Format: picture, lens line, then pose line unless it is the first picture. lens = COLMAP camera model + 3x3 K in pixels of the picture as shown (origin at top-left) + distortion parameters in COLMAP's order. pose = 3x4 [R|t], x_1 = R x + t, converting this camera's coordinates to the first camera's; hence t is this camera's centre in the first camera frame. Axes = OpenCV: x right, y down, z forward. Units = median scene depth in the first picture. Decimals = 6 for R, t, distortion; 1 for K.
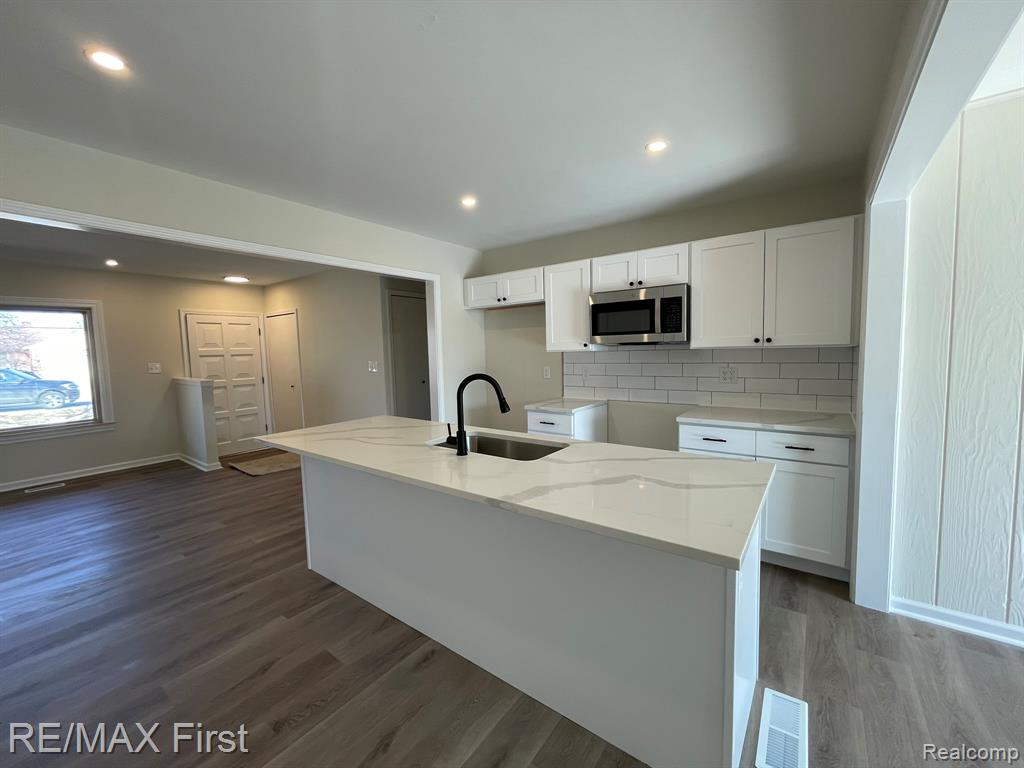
lens RADIAL K [[414.9, 0, 511.7], [0, 414.9, 381.9], [0, 0, 1]] dist [-0.000393, 0.000044]
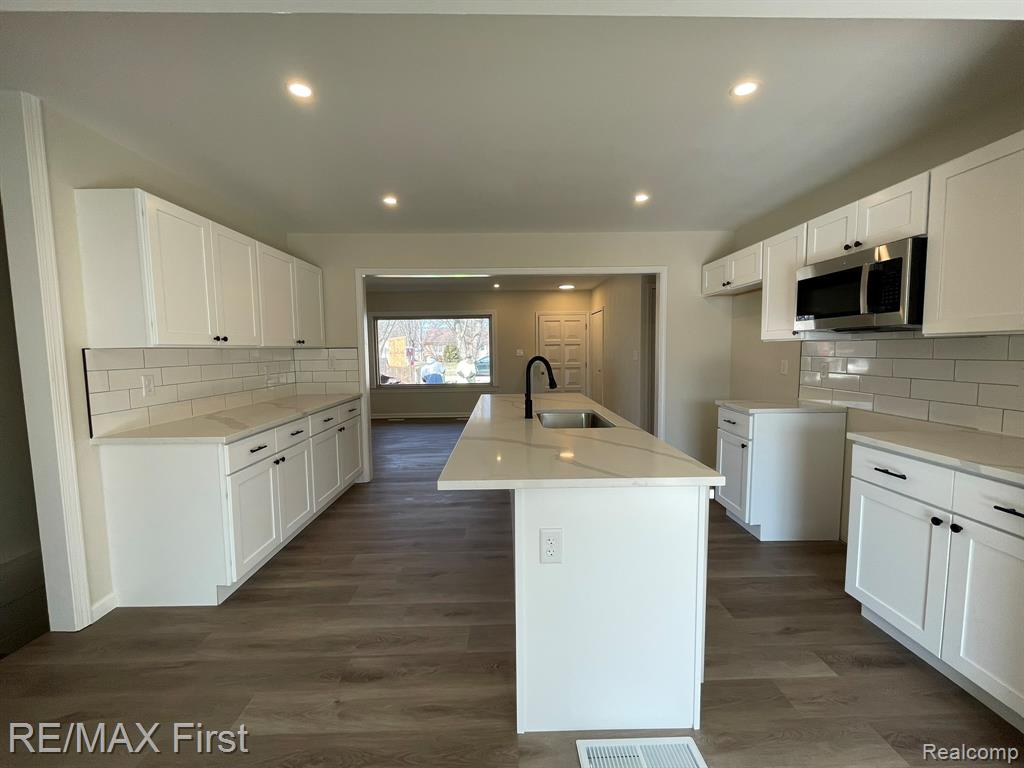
lens RADIAL K [[414.9, 0, 511.7], [0, 414.9, 381.9], [0, 0, 1]] dist [-0.000393, 0.000044]
pose [[0.613348, 0.078741, -0.785878, 0.452977], [-0.064875, 0.996678, 0.049230, 0.000776], [0.787144, 0.020788, 0.616419, 0.081724]]
